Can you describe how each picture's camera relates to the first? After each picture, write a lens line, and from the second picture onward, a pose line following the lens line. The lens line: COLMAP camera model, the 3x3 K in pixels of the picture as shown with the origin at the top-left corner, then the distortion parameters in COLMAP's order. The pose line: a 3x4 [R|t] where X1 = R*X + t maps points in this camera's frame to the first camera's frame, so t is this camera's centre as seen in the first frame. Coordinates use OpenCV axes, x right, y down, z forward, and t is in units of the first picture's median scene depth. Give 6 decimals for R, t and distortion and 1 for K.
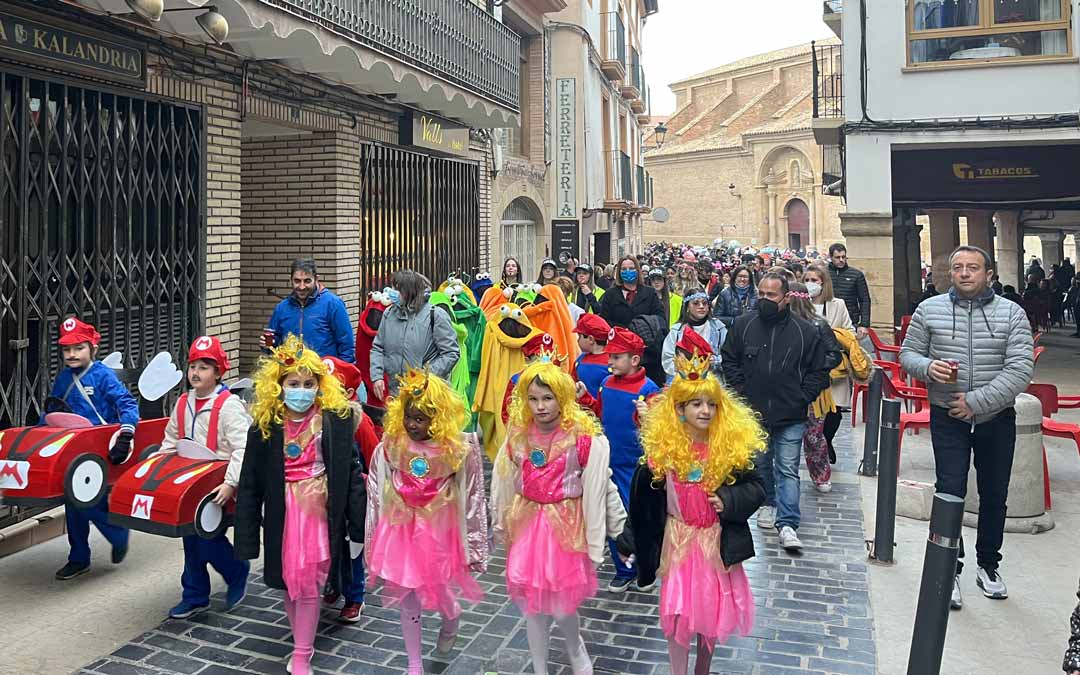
lens RADIAL K [[822.0, 0, 540.0], [0, 822.0, 337.5], [0, 0, 1]] dist [0.004998, 0.004900]
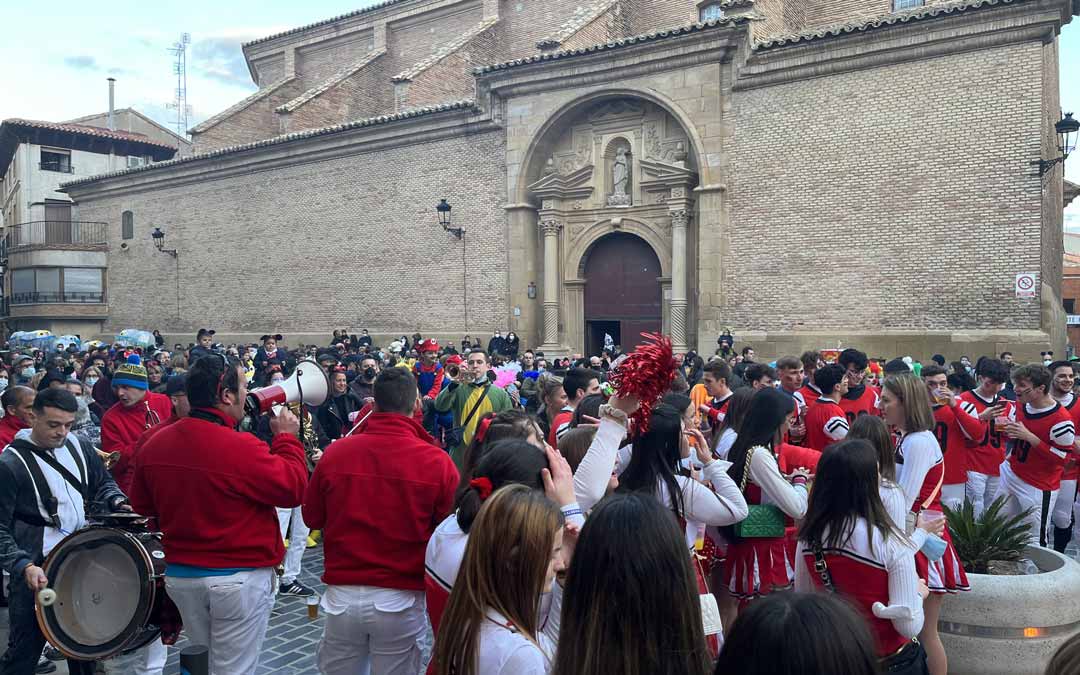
lens RADIAL K [[822.0, 0, 540.0], [0, 822.0, 337.5], [0, 0, 1]] dist [0.004998, 0.004900]
pose [[0.860080, -0.003783, 0.510145, 0.068225], [0.070437, 0.991276, -0.111402, -0.072975], [-0.505273, 0.131748, 0.852843, 0.658551]]
